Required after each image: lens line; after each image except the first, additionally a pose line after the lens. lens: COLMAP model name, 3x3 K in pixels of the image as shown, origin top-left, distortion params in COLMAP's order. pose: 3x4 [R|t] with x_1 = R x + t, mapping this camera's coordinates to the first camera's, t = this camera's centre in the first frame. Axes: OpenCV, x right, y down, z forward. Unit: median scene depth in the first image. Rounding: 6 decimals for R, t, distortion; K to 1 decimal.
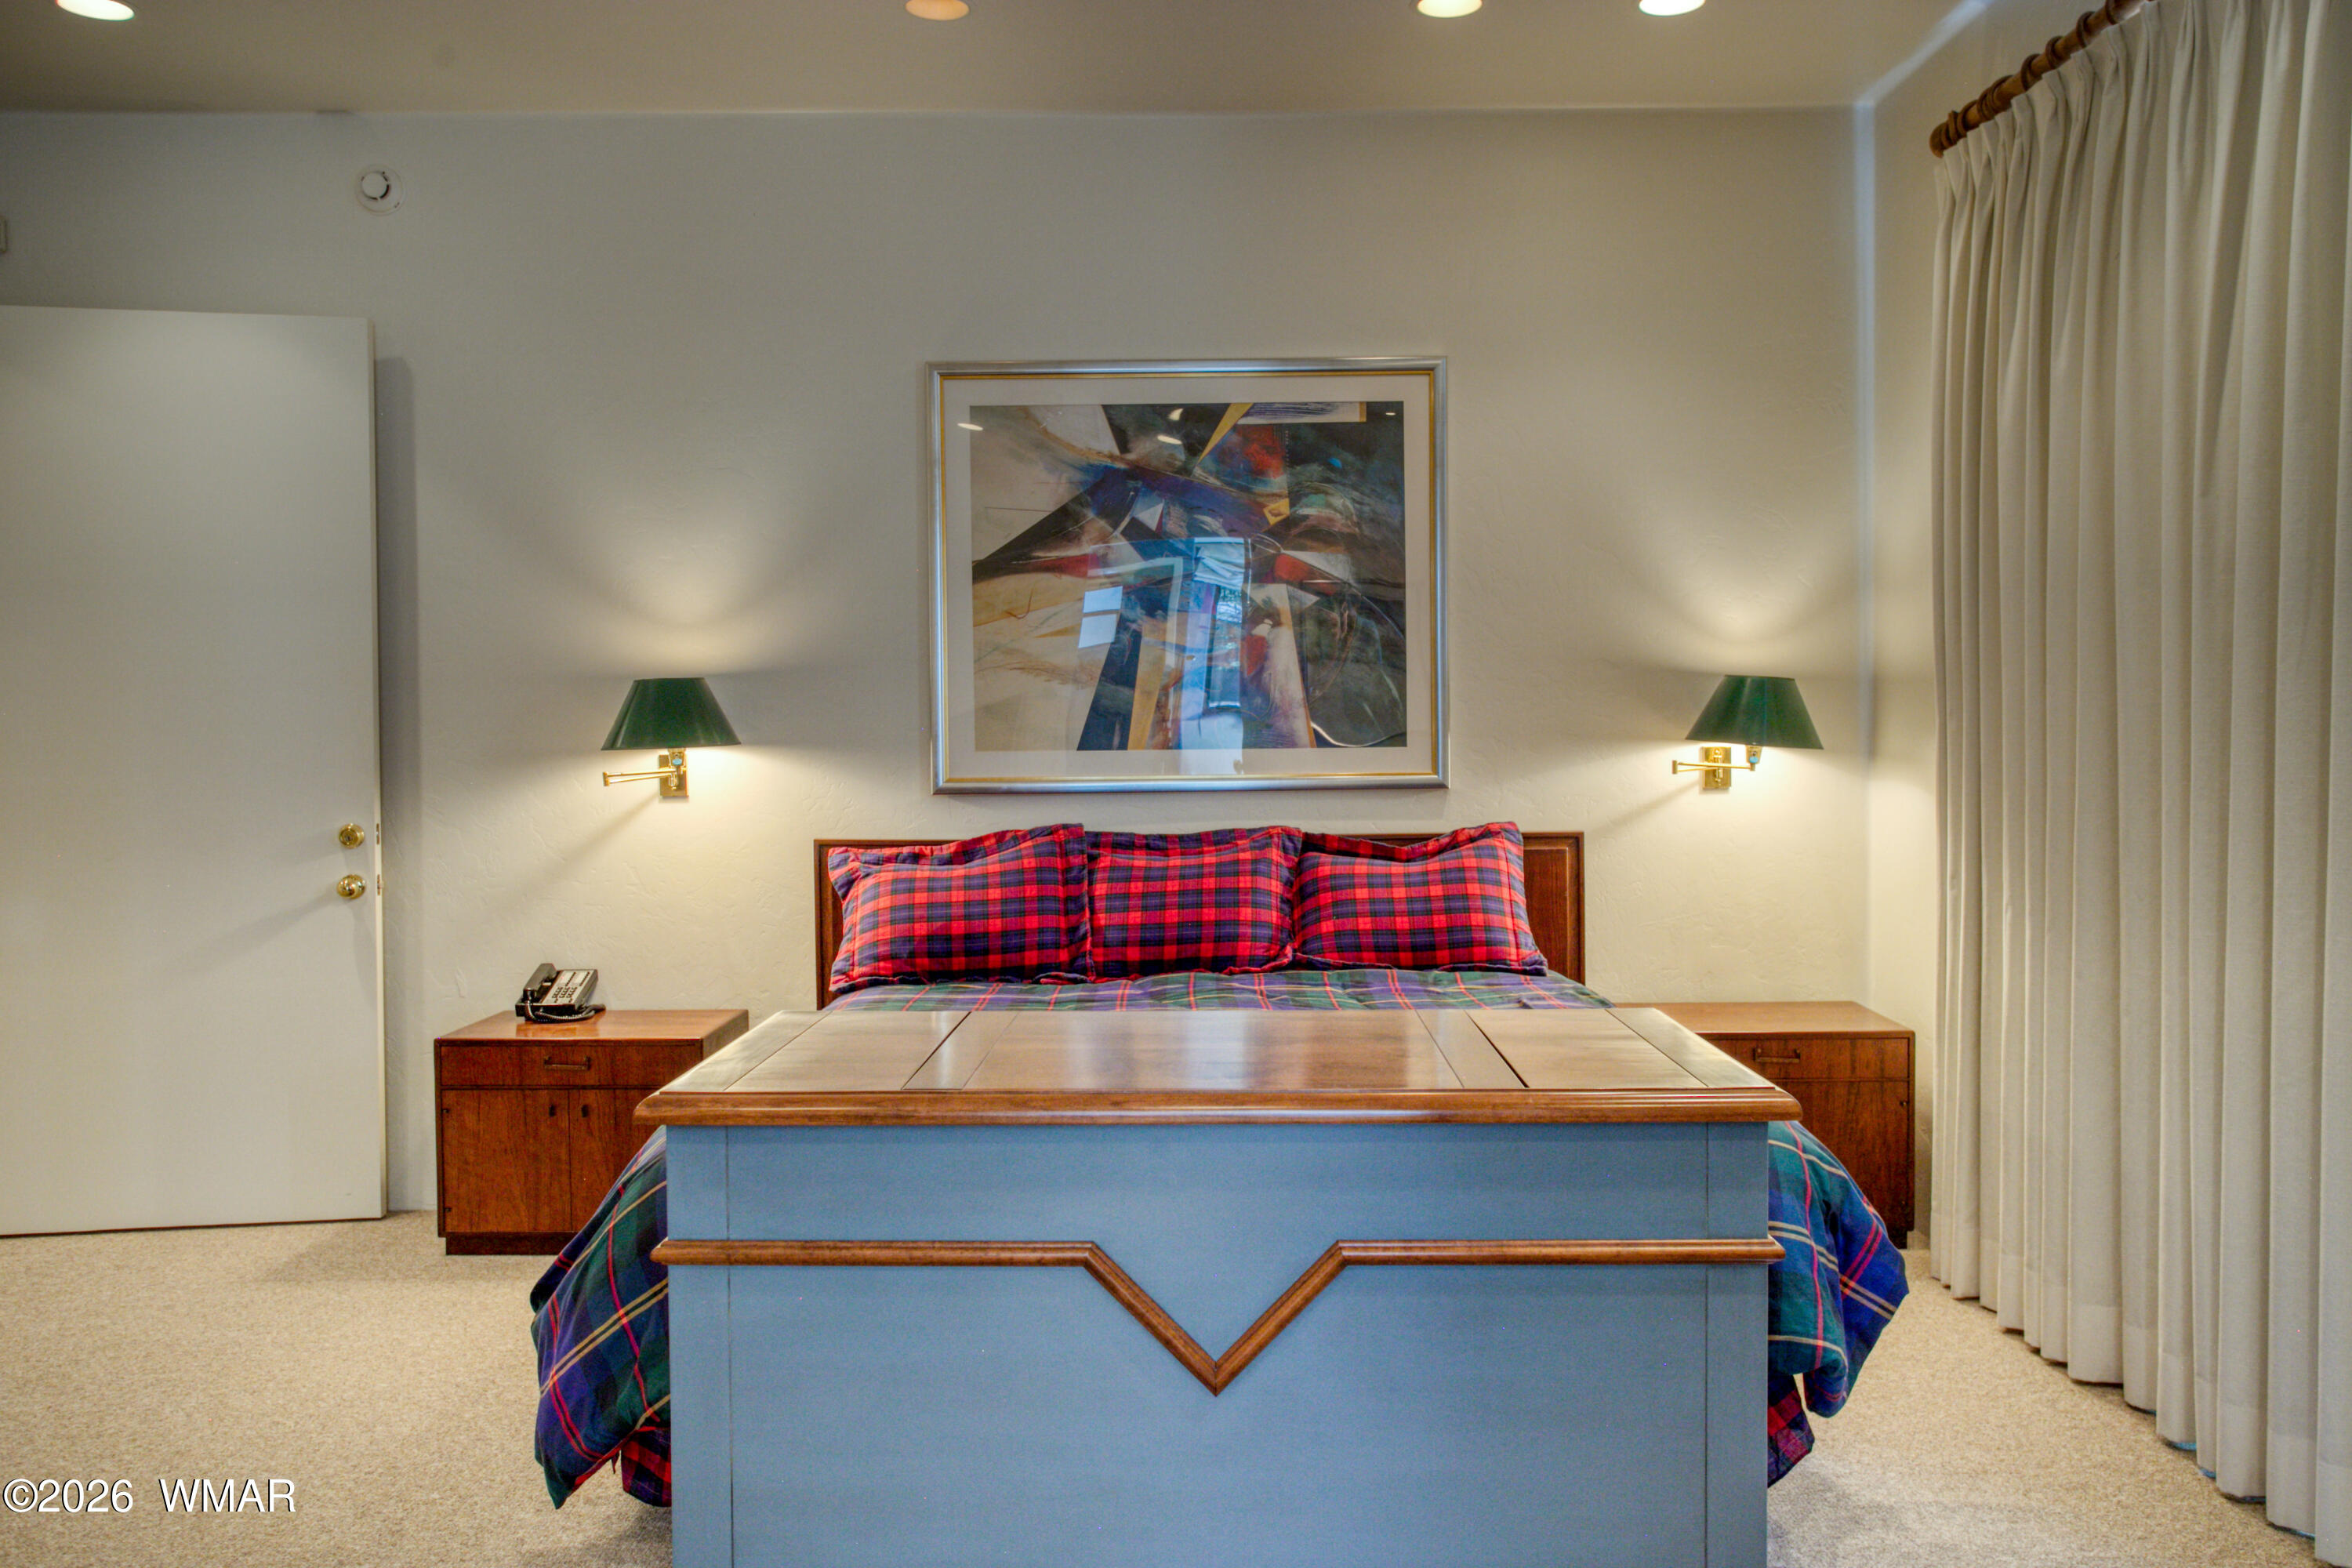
lens RADIAL K [[1859.9, 0, 1176.0], [0, 1859.9, 784.0], [0, 0, 1]] dist [0.004898, 0.000229]
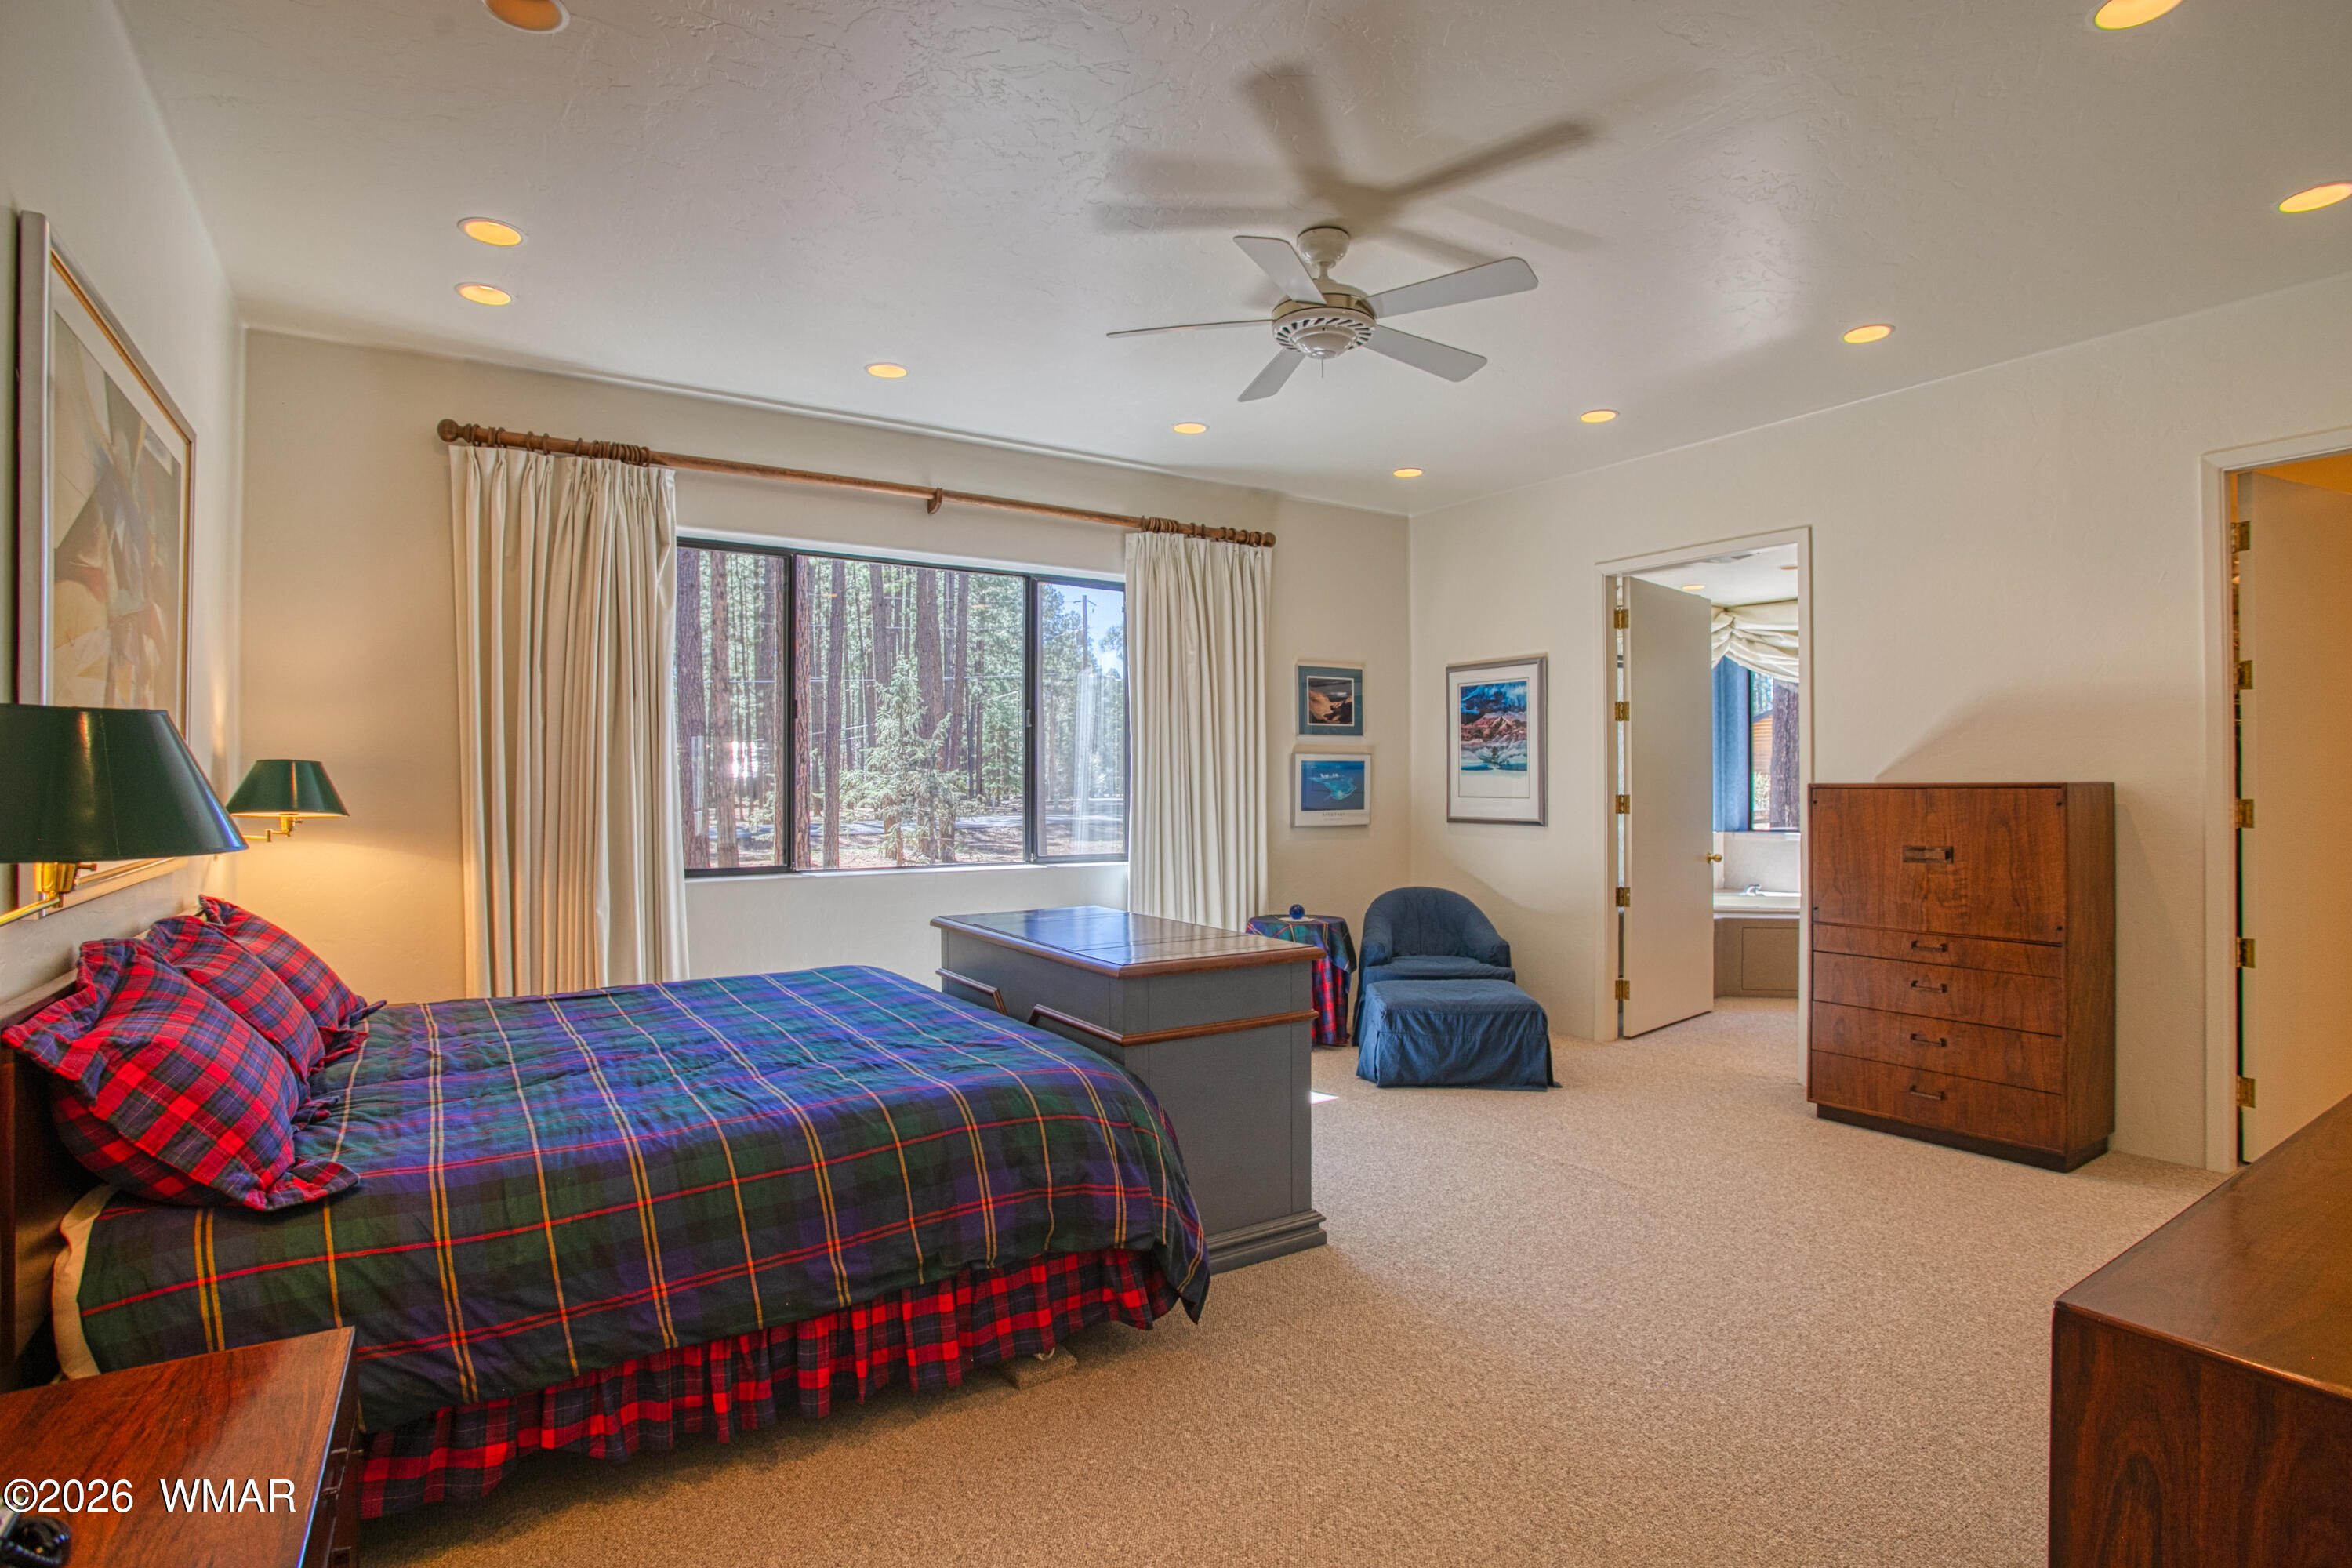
lens RADIAL K [[1161.2, 0, 1189.2], [0, 1161.2, 778.4], [0, 0, 1]] dist [-0.075801, 0.035239]
pose [[-0.558986, 0.011842, 0.829093, -0.648547], [0.033832, 0.999391, 0.008535, -0.030925], [-0.828487, 0.032821, -0.559046, 0.889137]]
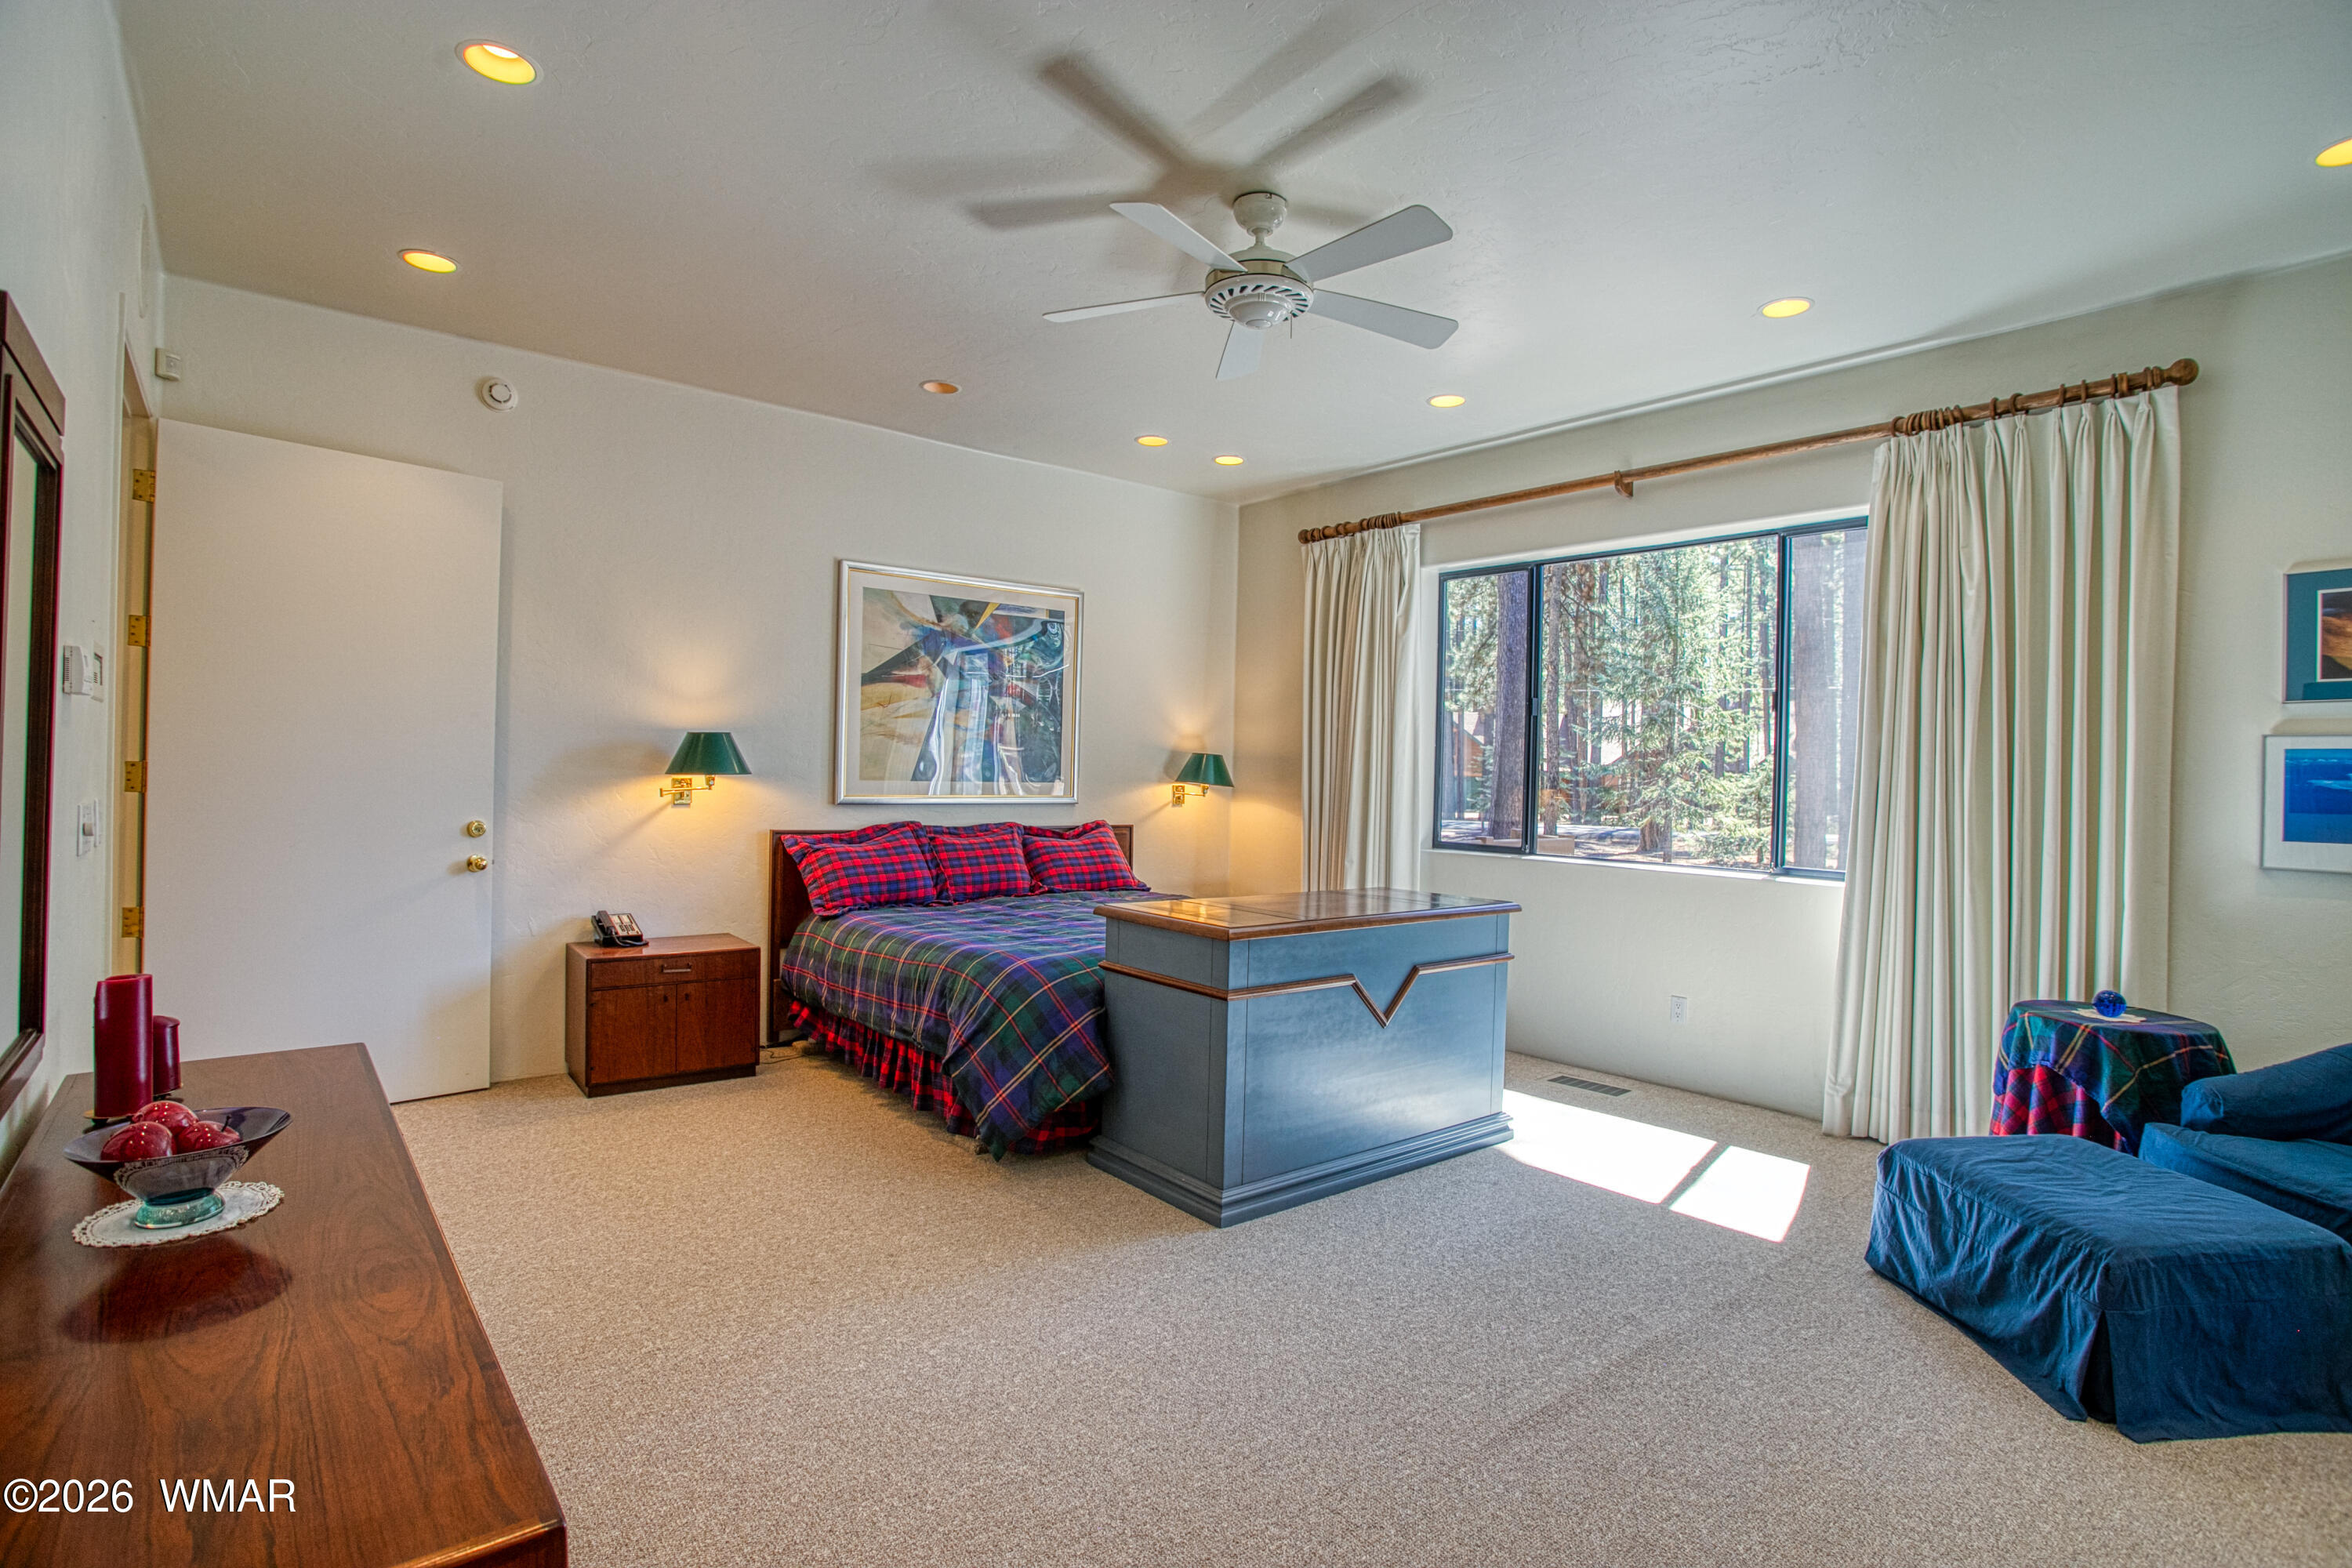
lens RADIAL K [[1161.2, 0, 1189.2], [0, 1161.2, 778.4], [0, 0, 1]] dist [-0.075801, 0.035239]
pose [[0.761087, 0.022806, 0.648249, -0.586776], [-0.009403, 0.999665, -0.024130, 0.004562], [-0.648582, 0.012270, 0.761046, -0.044308]]
